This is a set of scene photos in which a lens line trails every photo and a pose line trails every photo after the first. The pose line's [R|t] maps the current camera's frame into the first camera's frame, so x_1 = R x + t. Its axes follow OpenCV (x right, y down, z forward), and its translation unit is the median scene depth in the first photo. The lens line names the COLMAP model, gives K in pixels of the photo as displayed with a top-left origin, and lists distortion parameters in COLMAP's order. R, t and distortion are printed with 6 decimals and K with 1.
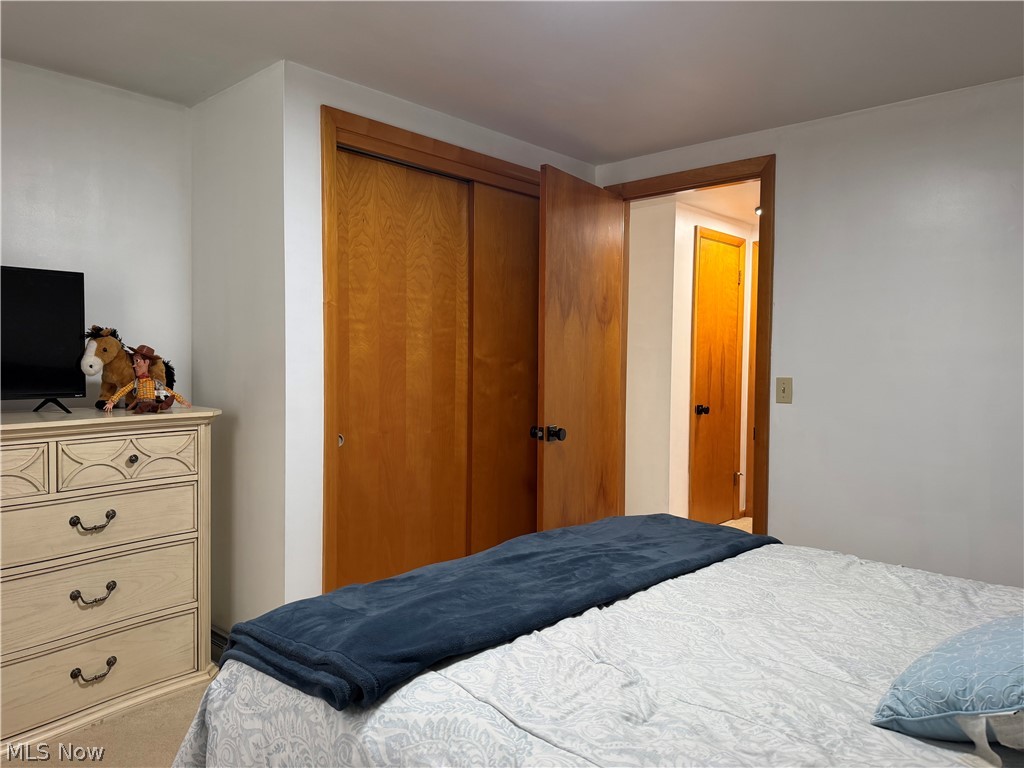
lens RADIAL K [[727.4, 0, 518.8], [0, 727.4, 379.9], [0, 0, 1]] dist [0.024498, -0.014459]
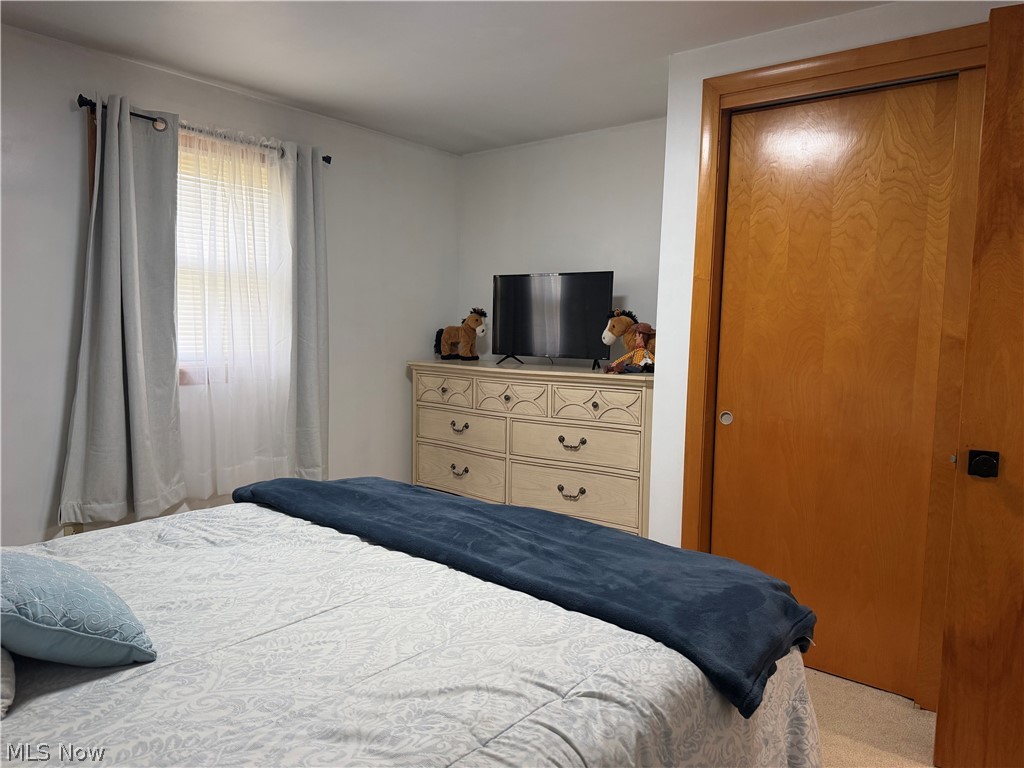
lens RADIAL K [[727.4, 0, 517.5], [0, 727.4, 388.5], [0, 0, 1]] dist [0.024498, -0.014459]
pose [[0.057996, 0.072070, -0.995712, 0.860093], [-0.044719, 0.996577, 0.069528, -0.012167], [0.997315, 0.040495, 0.061021, 0.796403]]
